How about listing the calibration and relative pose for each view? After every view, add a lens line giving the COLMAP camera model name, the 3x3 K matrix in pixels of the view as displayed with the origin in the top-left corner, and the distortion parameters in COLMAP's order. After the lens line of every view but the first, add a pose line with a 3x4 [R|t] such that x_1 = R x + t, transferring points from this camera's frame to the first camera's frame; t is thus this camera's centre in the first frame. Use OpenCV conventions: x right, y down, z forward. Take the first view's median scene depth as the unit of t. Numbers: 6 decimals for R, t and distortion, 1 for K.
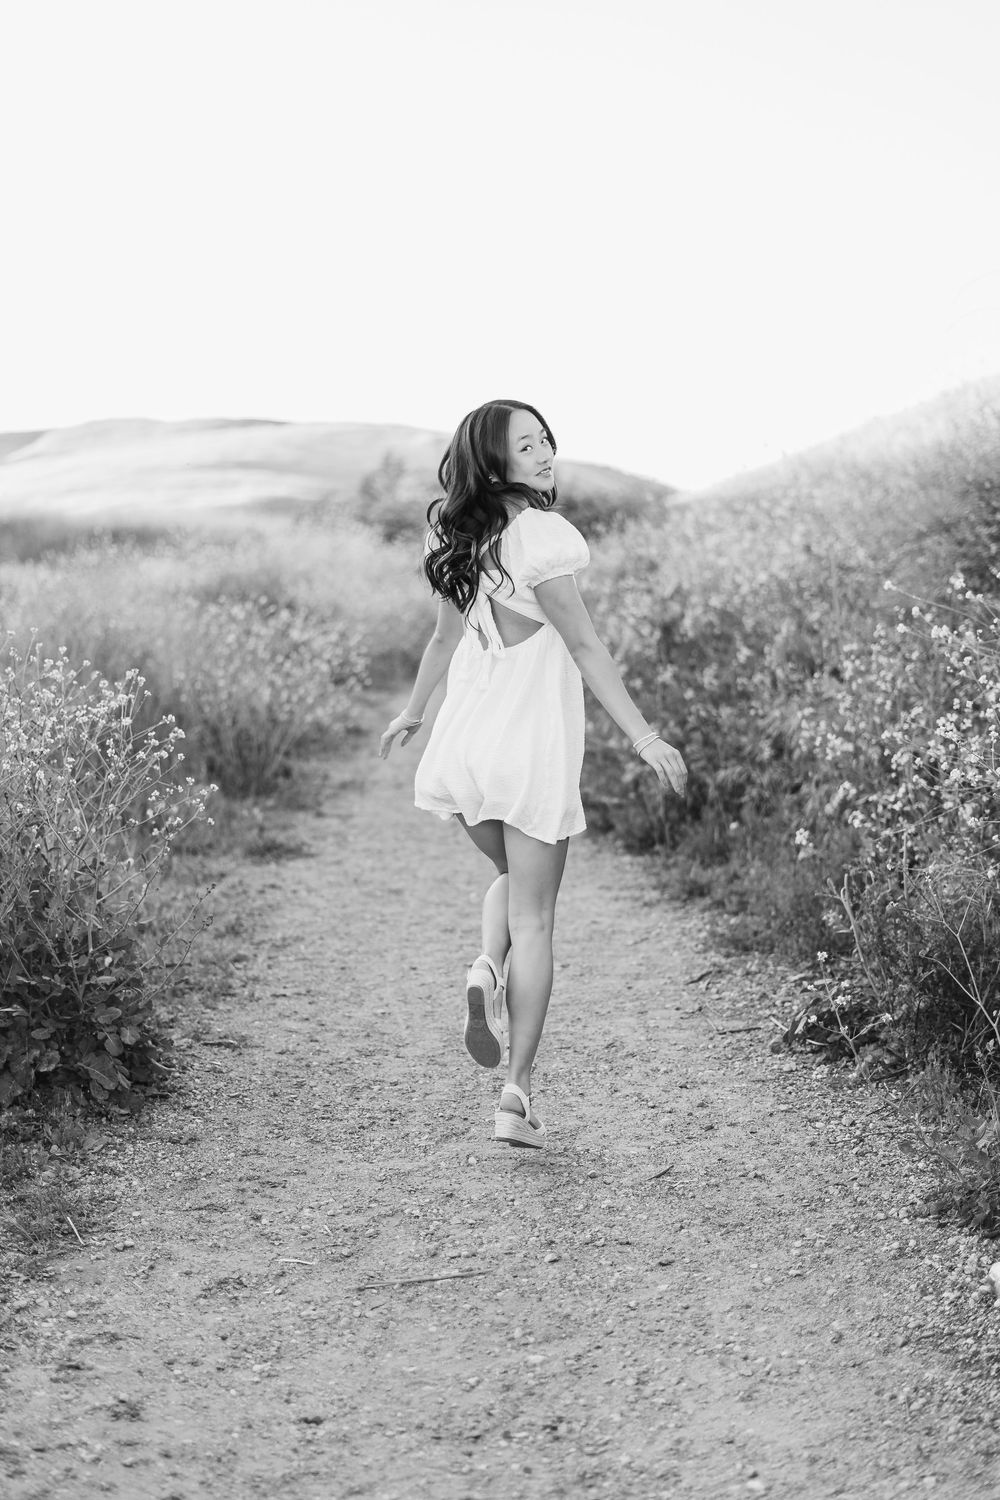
lens RADIAL K [[2175.6, 0, 500.0], [0, 2175.6, 750.0], [0, 0, 1]] dist [-0.014683, -0.012958]
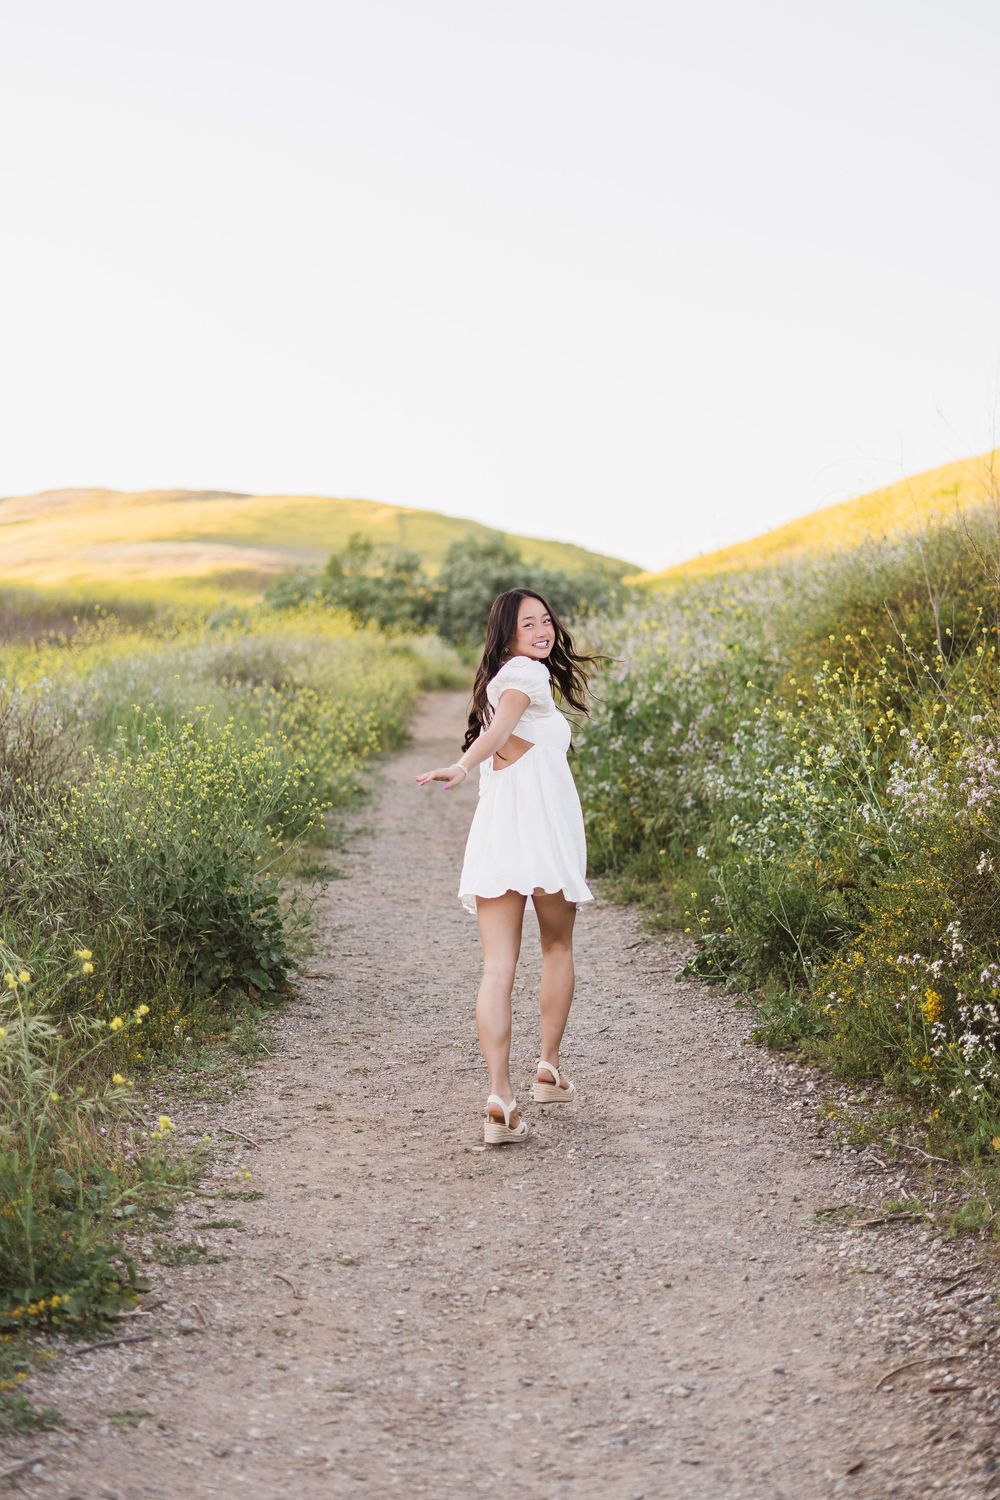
lens RADIAL K [[2231.8, 0, 504.7], [0, 2231.8, 767.0], [0, 0, 1]] dist [-0.010555, -0.027037]
pose [[0.999721, 0.011537, 0.020633, -0.019847], [-0.010942, 0.999528, -0.028717, 0.019917], [-0.020955, 0.028483, 0.999375, -0.368805]]
